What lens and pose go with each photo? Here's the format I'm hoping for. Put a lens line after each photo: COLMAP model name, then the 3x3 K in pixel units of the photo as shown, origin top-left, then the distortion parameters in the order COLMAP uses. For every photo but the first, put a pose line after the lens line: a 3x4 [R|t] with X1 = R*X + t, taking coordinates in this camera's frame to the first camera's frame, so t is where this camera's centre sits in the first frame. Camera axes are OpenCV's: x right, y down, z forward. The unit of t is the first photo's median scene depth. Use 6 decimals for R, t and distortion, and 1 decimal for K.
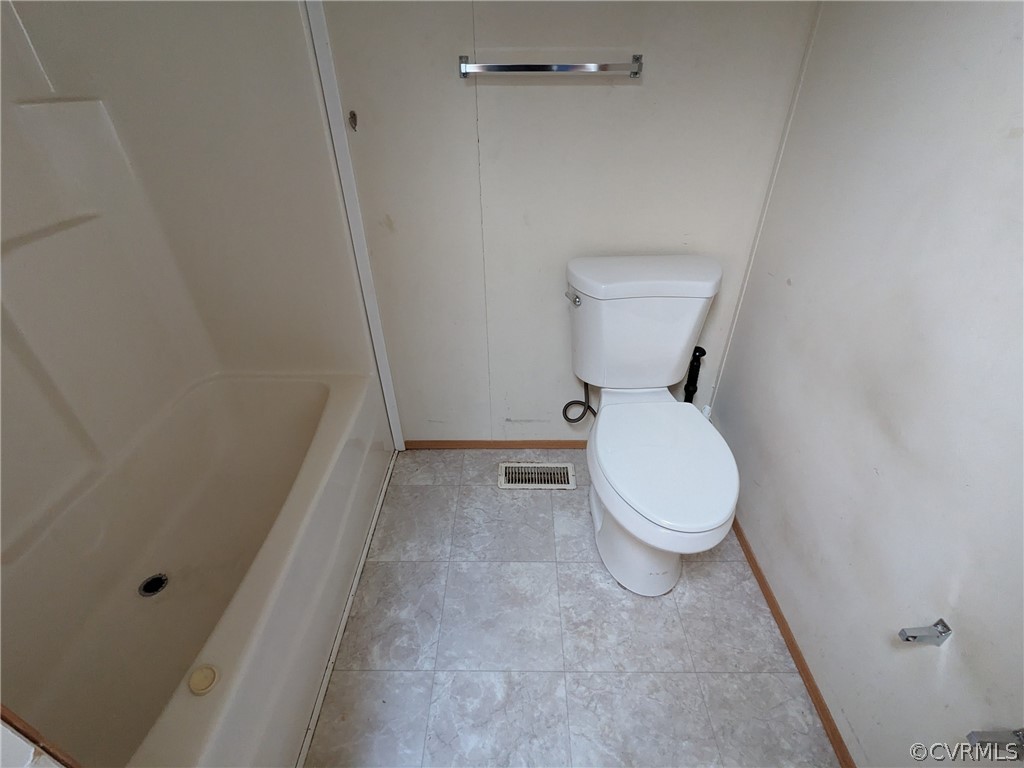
lens RADIAL K [[486.5, 0, 512.7], [0, 486.5, 382.8], [0, 0, 1]] dist [0.001112, 0.003314]
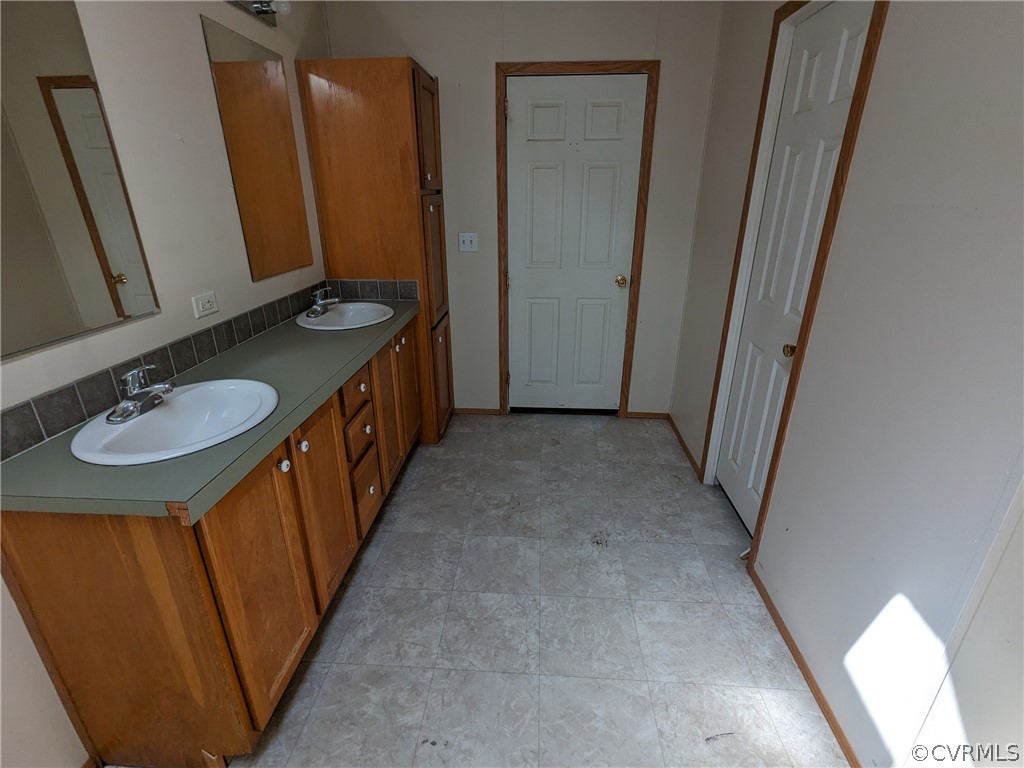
lens RADIAL K [[483.9, 0, 511.1], [0, 483.9, 381.7], [0, 0, 1]] dist [0.002011, 0.000278]
pose [[0.998545, 0.026048, -0.047220, 0.063083], [-0.035838, 0.974818, -0.220103, 0.543618], [0.040298, 0.221475, 0.974333, -0.934165]]
